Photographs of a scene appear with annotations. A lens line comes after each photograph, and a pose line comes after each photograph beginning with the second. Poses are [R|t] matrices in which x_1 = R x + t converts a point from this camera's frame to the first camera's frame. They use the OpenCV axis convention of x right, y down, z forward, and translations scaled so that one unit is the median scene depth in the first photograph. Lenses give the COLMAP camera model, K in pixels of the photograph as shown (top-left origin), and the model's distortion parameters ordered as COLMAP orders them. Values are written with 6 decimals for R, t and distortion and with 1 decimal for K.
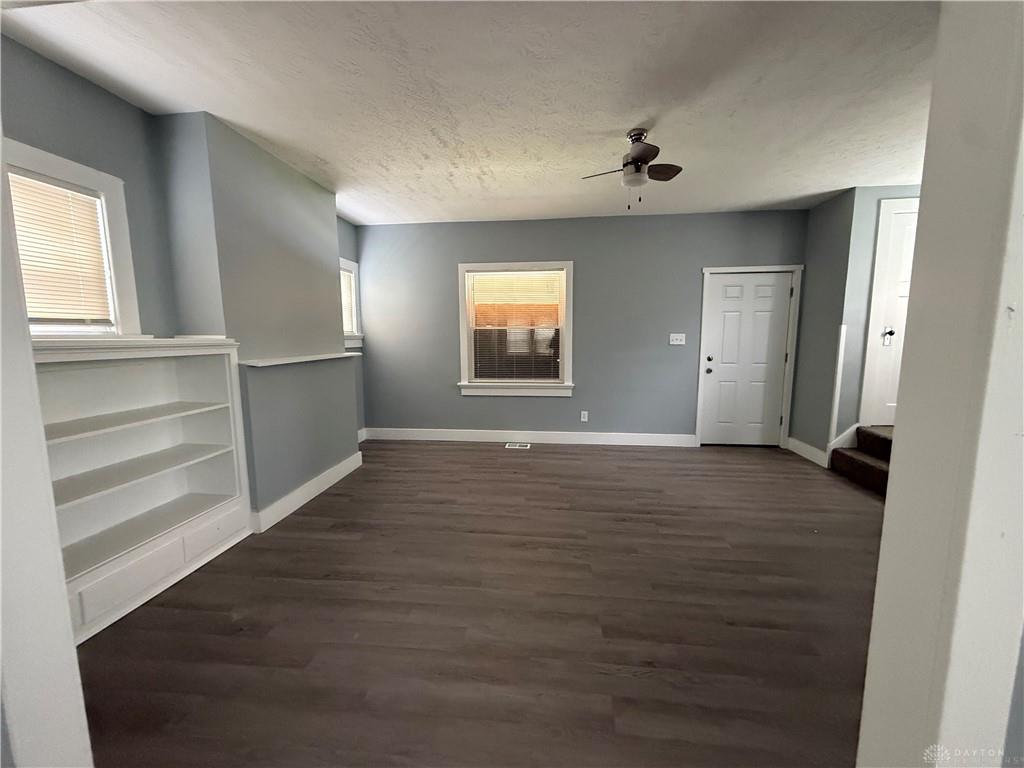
lens RADIAL K [[407.4, 0, 511.3], [0, 407.4, 385.5], [0, 0, 1]] dist [-0.000992, -0.000031]
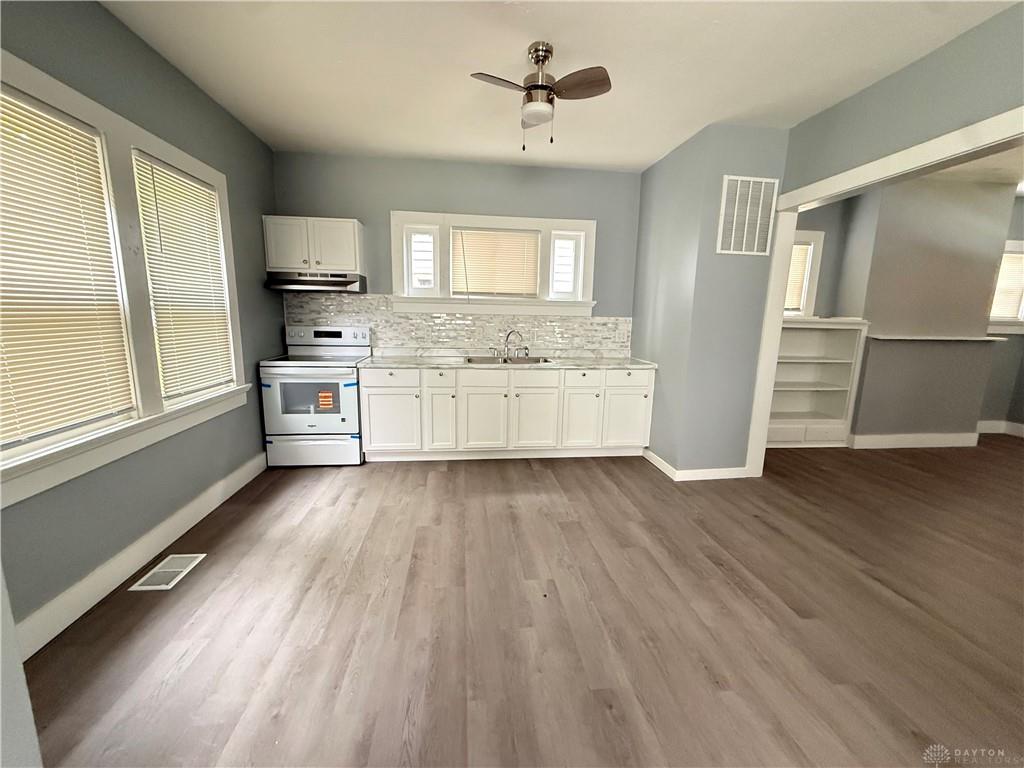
lens RADIAL K [[407.4, 0, 505.6], [0, 407.4, 383.6], [0, 0, 1]] dist [-0.000992, -0.000031]
pose [[0.212436, 0.176765, -0.961054, 0.298723], [-0.139249, 0.978942, 0.149275, 0.044474], [0.967202, 0.102115, 0.232577, -0.358243]]
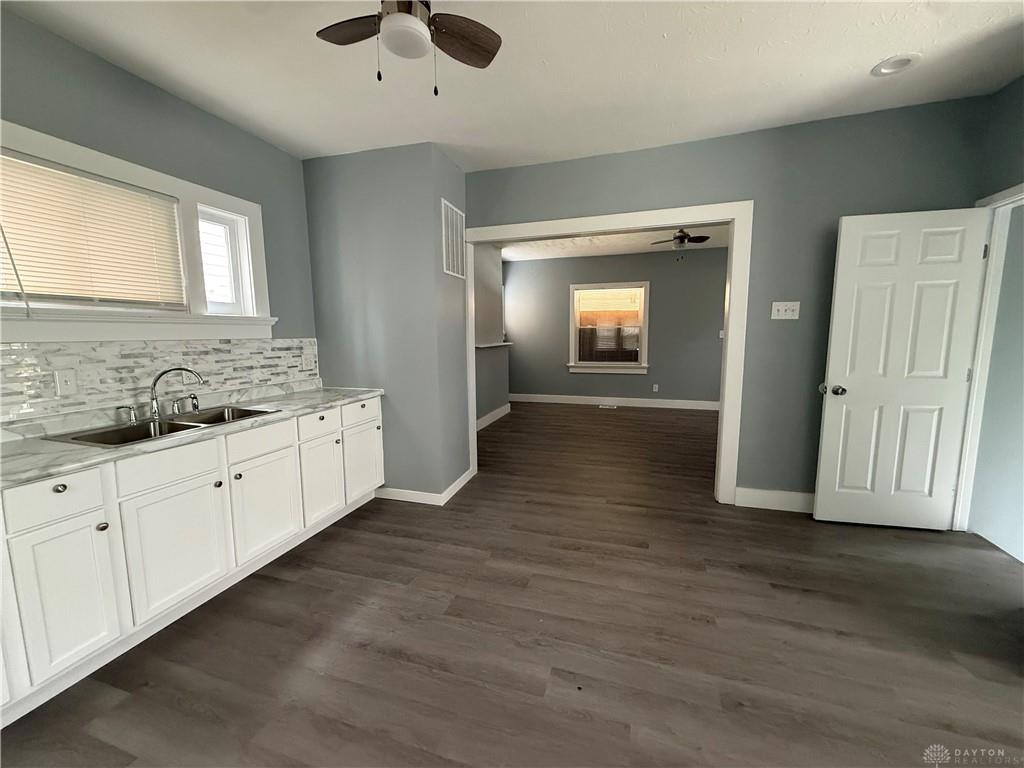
lens RADIAL K [[407.4, 0, 510.9], [0, 407.4, 383.8], [0, 0, 1]] dist [-0.000992, -0.000031]
pose [[0.979047, 0.021919, -0.202453, -0.031127], [-0.021467, 0.999760, 0.004428, 0.066257], [0.202501, 0.000011, 0.979282, -0.524019]]
